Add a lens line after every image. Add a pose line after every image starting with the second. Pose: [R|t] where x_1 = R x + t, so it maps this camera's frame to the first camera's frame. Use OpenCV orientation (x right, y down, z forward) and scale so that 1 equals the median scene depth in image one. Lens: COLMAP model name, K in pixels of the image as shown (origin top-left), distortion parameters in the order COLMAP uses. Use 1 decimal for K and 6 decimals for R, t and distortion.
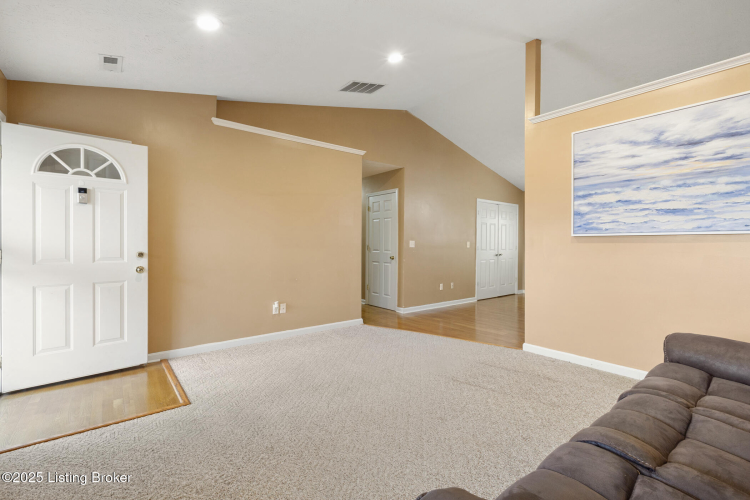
lens RADIAL K [[335.6, 0, 373.7], [0, 335.6, 247.2], [0, 0, 1]] dist [-0.000948, 0.000026]
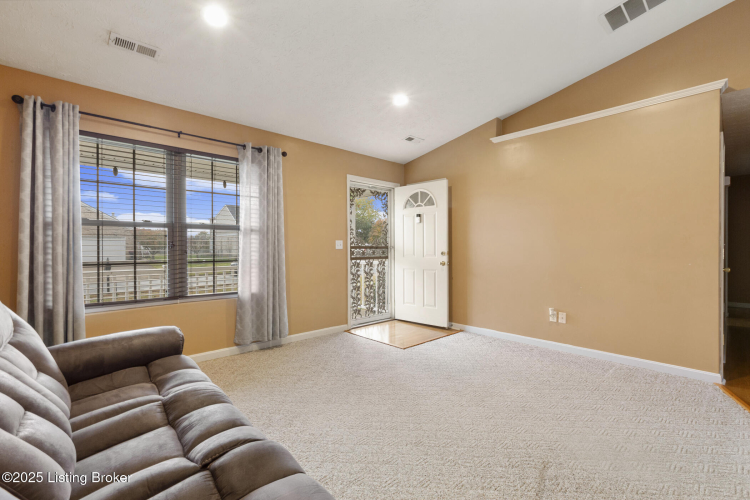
lens RADIAL K [[335.6, 0, 373.7], [0, 335.6, 247.2], [0, 0, 1]] dist [-0.000948, 0.000026]
pose [[0.068597, -0.001312, -0.997644, 0.800005], [-0.003653, 0.999992, -0.001566, -0.000978], [0.997638, 0.003751, 0.068591, 0.610993]]
